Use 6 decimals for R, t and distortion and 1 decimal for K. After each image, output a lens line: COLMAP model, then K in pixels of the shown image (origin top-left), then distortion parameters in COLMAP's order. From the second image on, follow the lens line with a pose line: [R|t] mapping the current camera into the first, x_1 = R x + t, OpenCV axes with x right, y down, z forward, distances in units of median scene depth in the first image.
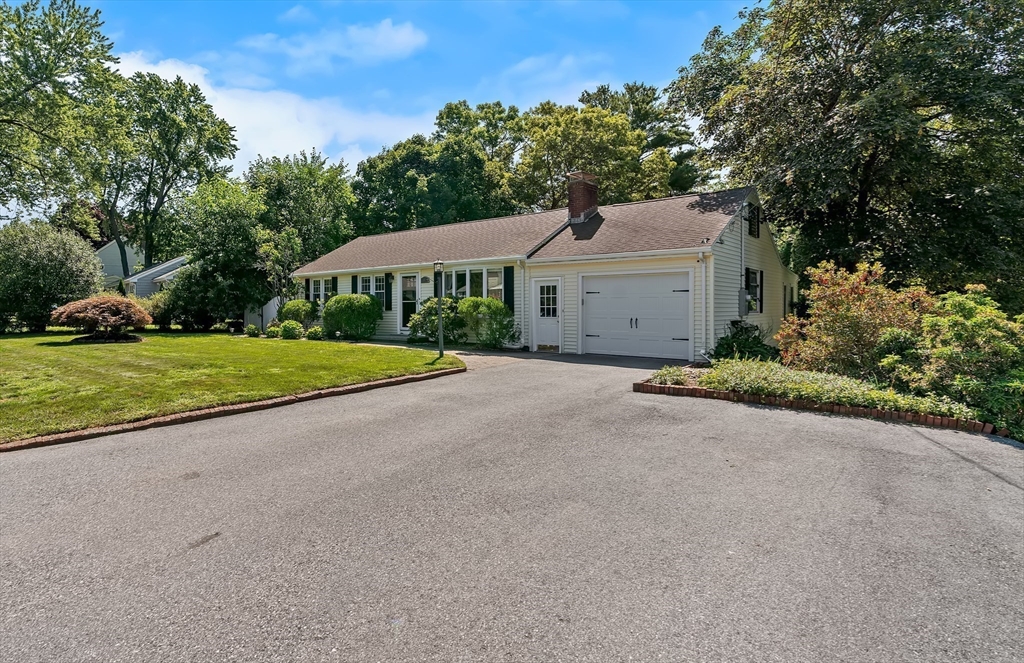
lens RADIAL K [[474.7, 0, 512.0], [0, 474.7, 331.5], [0, 0, 1]] dist [-0.000672, -0.000082]
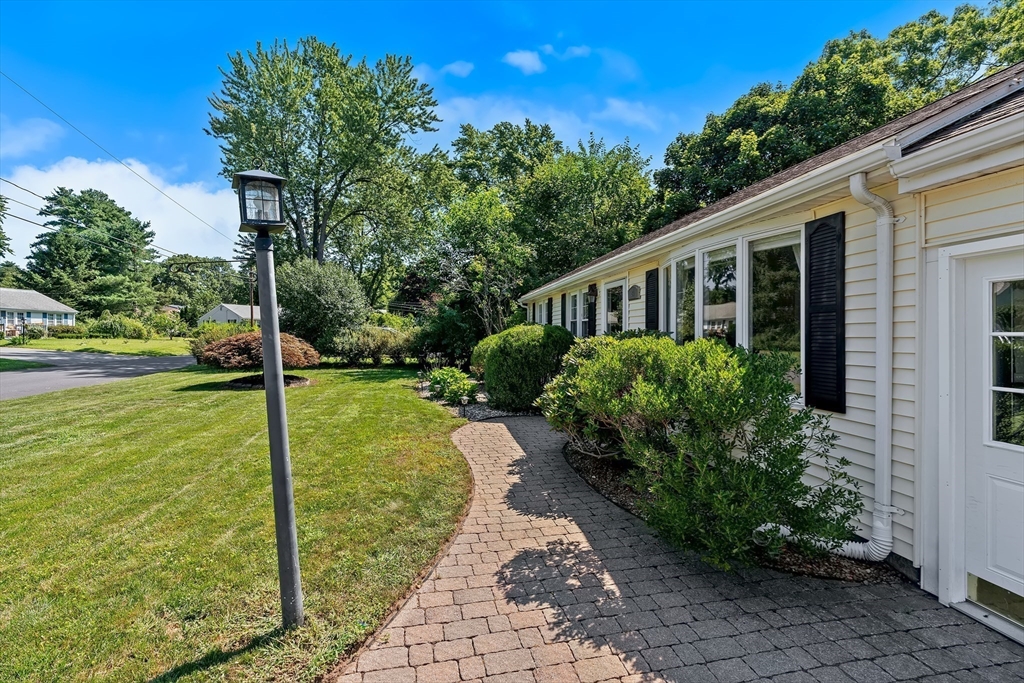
lens RADIAL K [[466.0, 0, 512.0], [0, 466.0, 341.5], [0, 0, 1]] dist [-0.006720, 0.000448]
pose [[0.711726, 0.021043, -0.702142, 0.024354], [-0.044634, 0.998886, -0.015306, -0.028872], [0.701038, 0.042233, 0.711872, 0.343772]]
